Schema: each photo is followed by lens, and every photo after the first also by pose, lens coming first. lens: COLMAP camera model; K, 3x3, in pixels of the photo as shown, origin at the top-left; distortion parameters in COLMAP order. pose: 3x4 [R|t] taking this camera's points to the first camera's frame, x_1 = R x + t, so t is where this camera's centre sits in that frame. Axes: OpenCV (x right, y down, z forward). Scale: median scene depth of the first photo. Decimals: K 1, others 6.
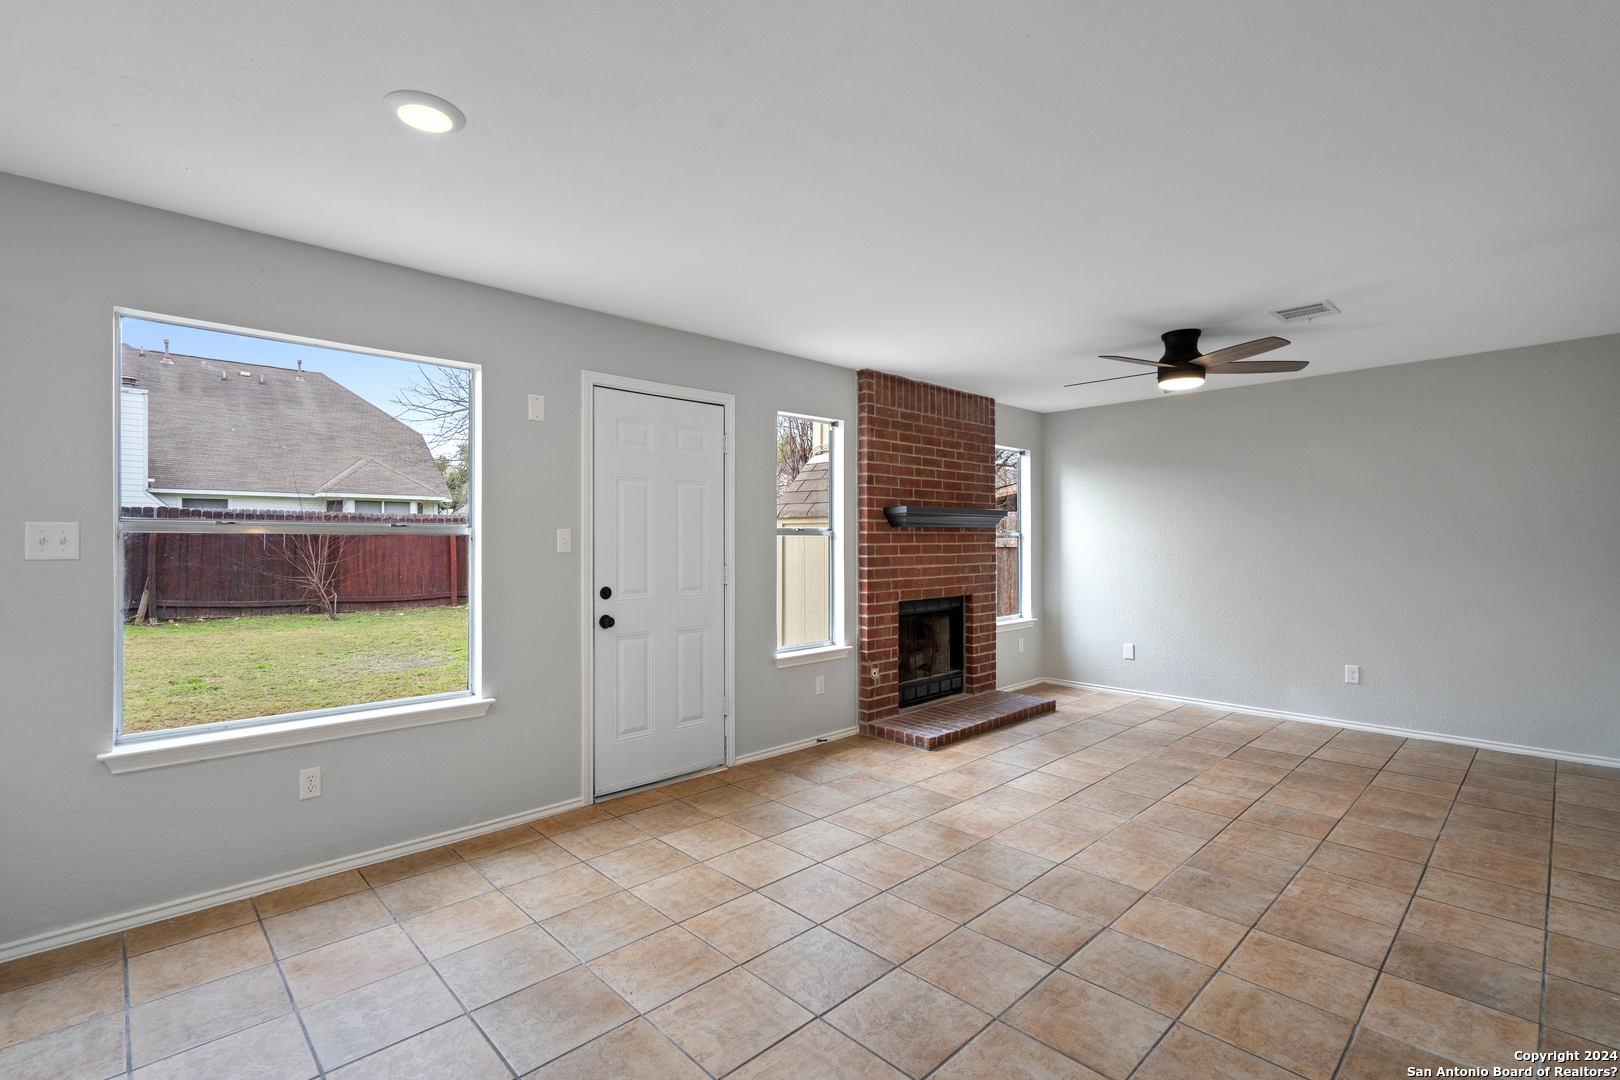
lens RADIAL K [[733.8, 0, 797.4], [0, 733.8, 539.8], [0, 0, 1]] dist [-0.005788, 0.001921]
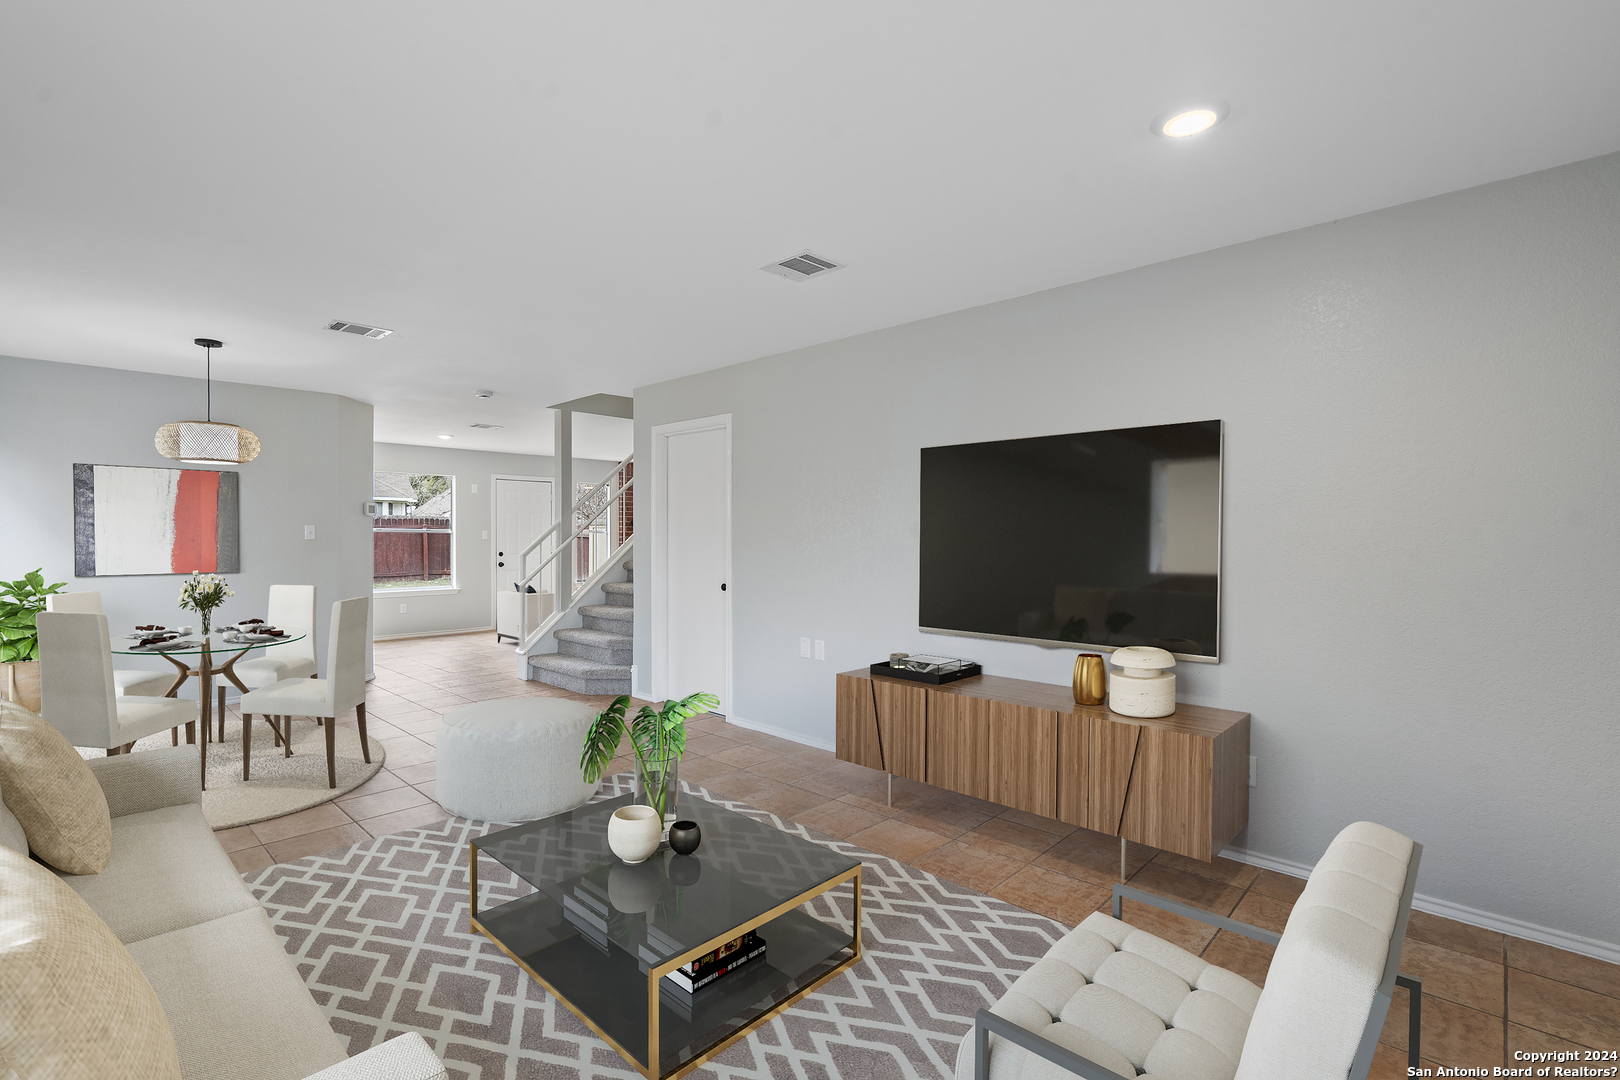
lens RADIAL K [[733.8, 0, 806.9], [0, 733.8, 548.5], [0, 0, 1]] dist [-0.005788, 0.001921]
pose [[0.998224, 0.001675, 0.059556, 0.642419], [-0.002867, 0.999797, 0.019927, -0.006045], [-0.059510, -0.020063, 0.998026, -1.618273]]
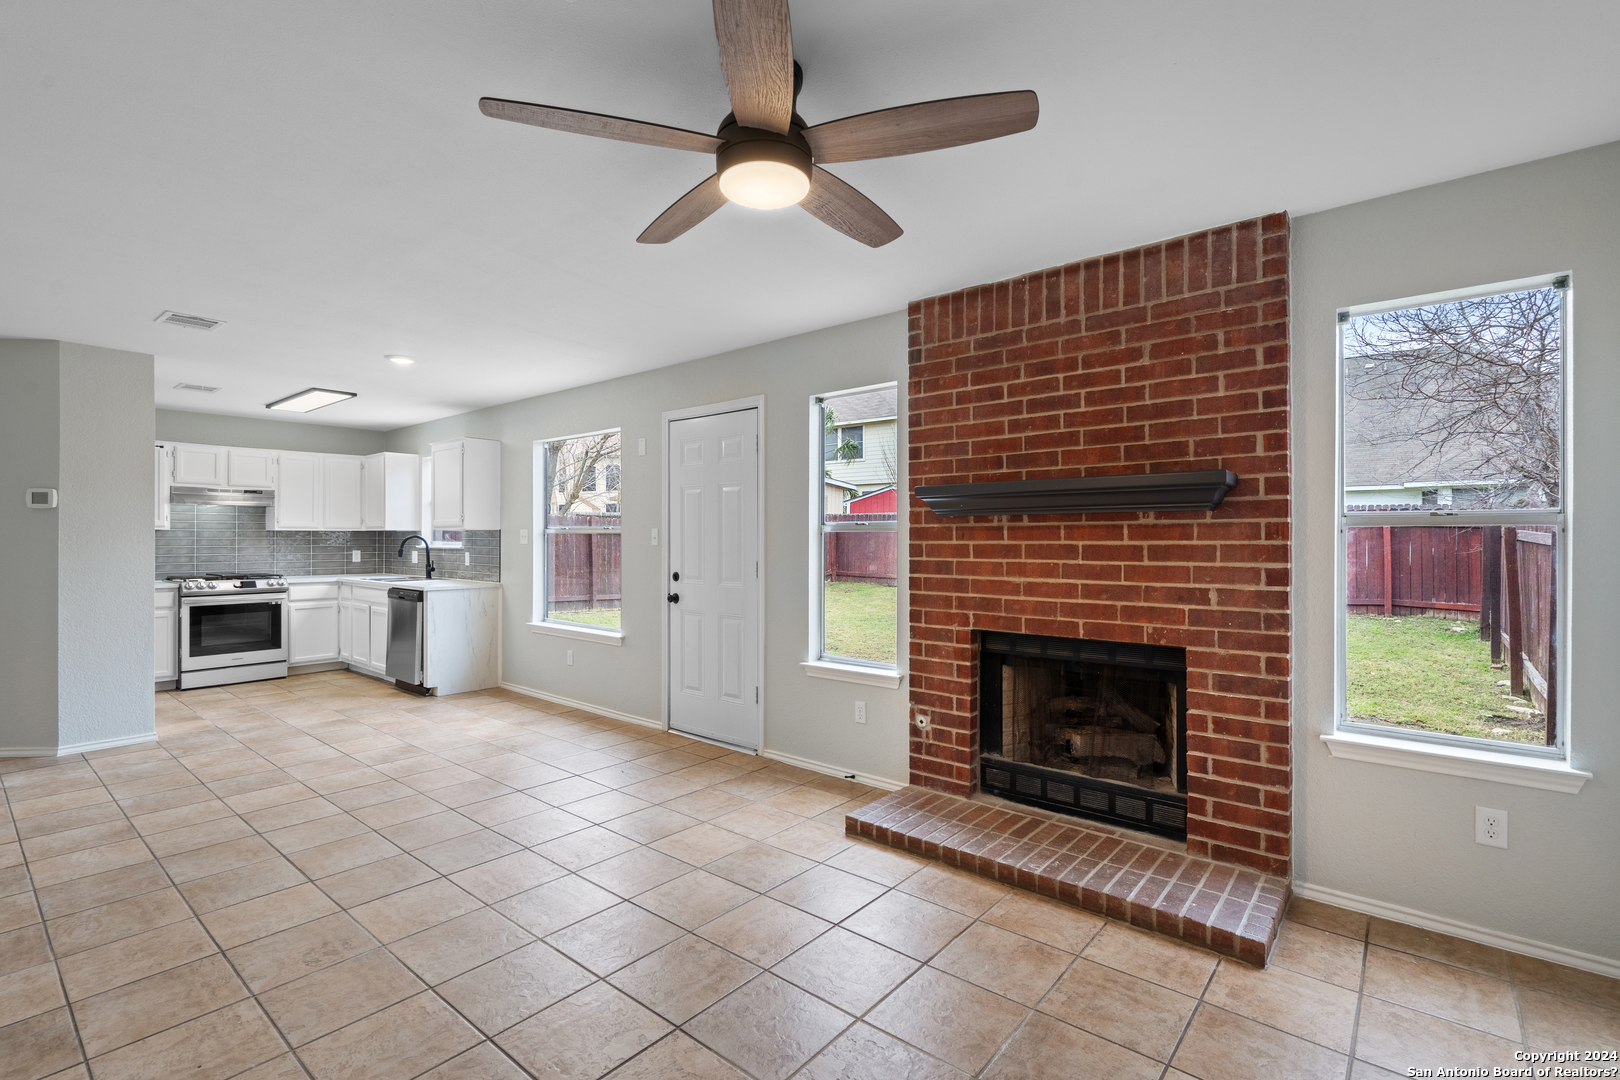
lens RADIAL K [[733.8, 0, 802.9], [0, 733.8, 536.1], [0, 0, 1]] dist [-0.005788, 0.001921]
pose [[0.117388, -0.000376, -0.993086, 0.953284], [0.001406, 0.999999, -0.000213, 0.000311], [0.993085, -0.001372, 0.117388, 0.948310]]
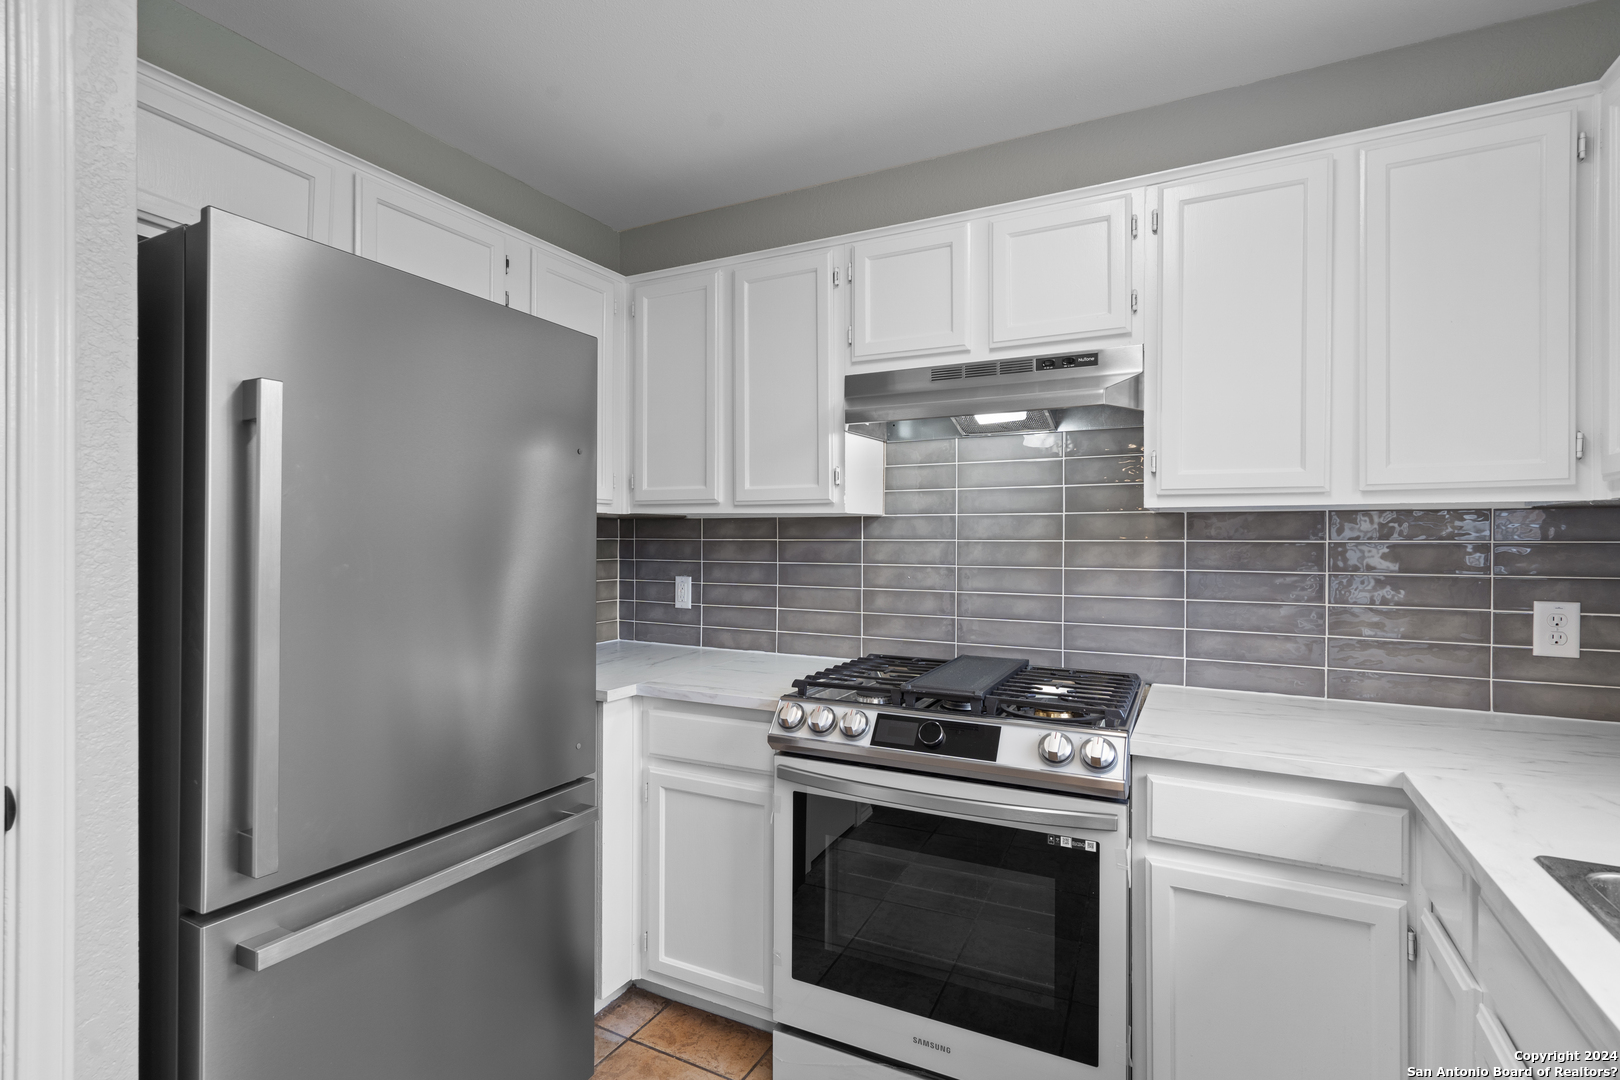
lens RADIAL K [[771.2, 0, 806.5], [0, 771.2, 539.8], [0, 0, 1]] dist [-0.001493, 0.001882]
pose [[-0.945854, 0.000189, -0.324594, -0.542028], [0.000894, 0.999998, -0.002022, 0.003582], [0.324592, -0.002203, -0.945851, 0.287474]]
